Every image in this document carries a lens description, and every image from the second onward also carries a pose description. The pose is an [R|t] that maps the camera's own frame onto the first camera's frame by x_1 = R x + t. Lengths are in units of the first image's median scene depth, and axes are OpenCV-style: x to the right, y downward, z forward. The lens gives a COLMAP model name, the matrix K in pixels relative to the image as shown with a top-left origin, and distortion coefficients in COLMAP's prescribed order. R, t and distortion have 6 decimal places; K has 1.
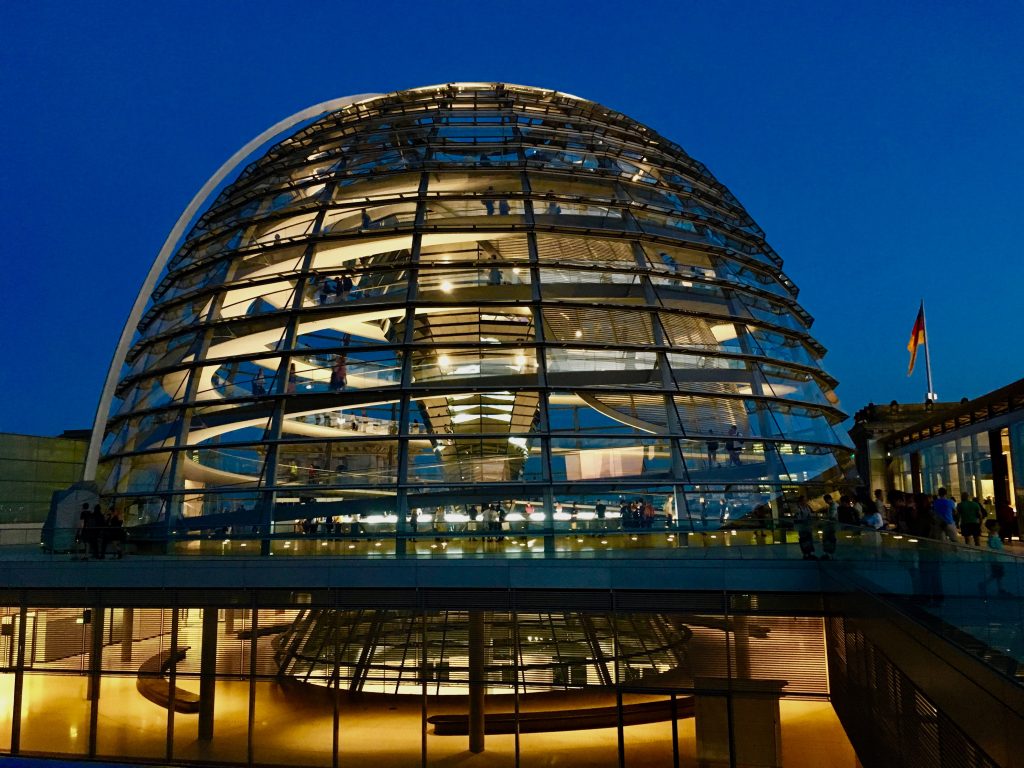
lens RADIAL K [[873.0, 0, 512.0], [0, 873.0, 384.0], [0, 0, 1]] dist [0.056431, -0.000806]
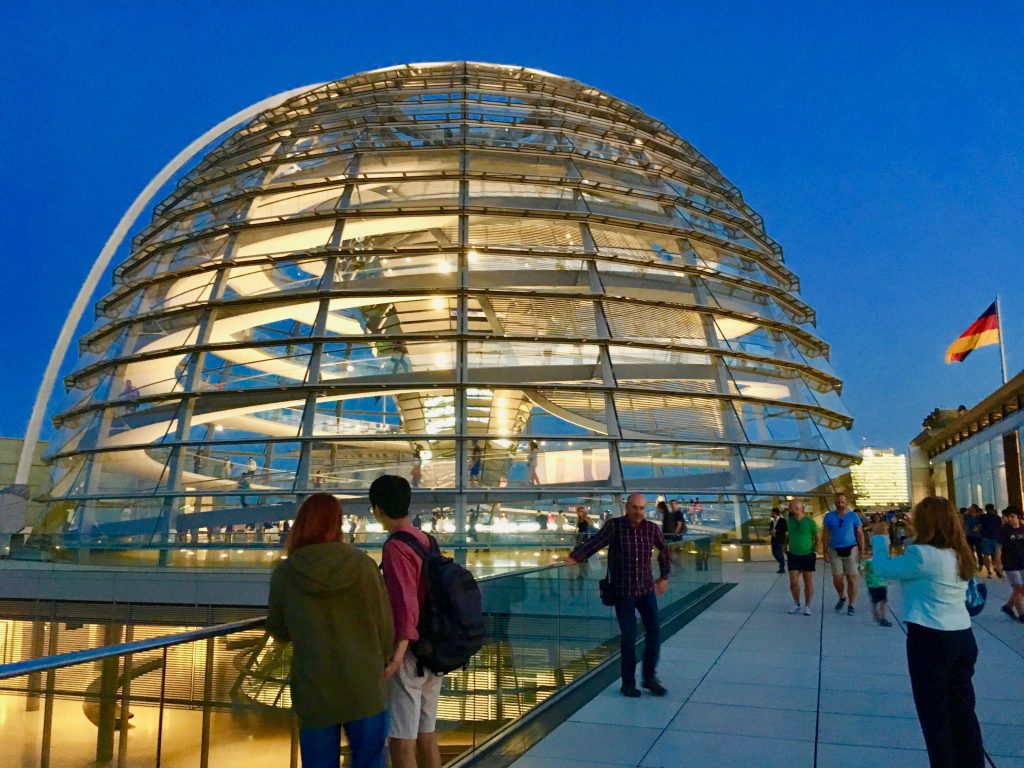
lens RADIAL K [[873.0, 0, 512.0], [0, 873.0, 384.0], [0, 0, 1]] dist [0.056431, -0.000806]
pose [[0.994846, -0.003334, -0.101344, 0.150953], [0.002370, 0.999951, -0.009639, 0.010810], [0.101371, 0.009349, 0.994805, 0.091629]]
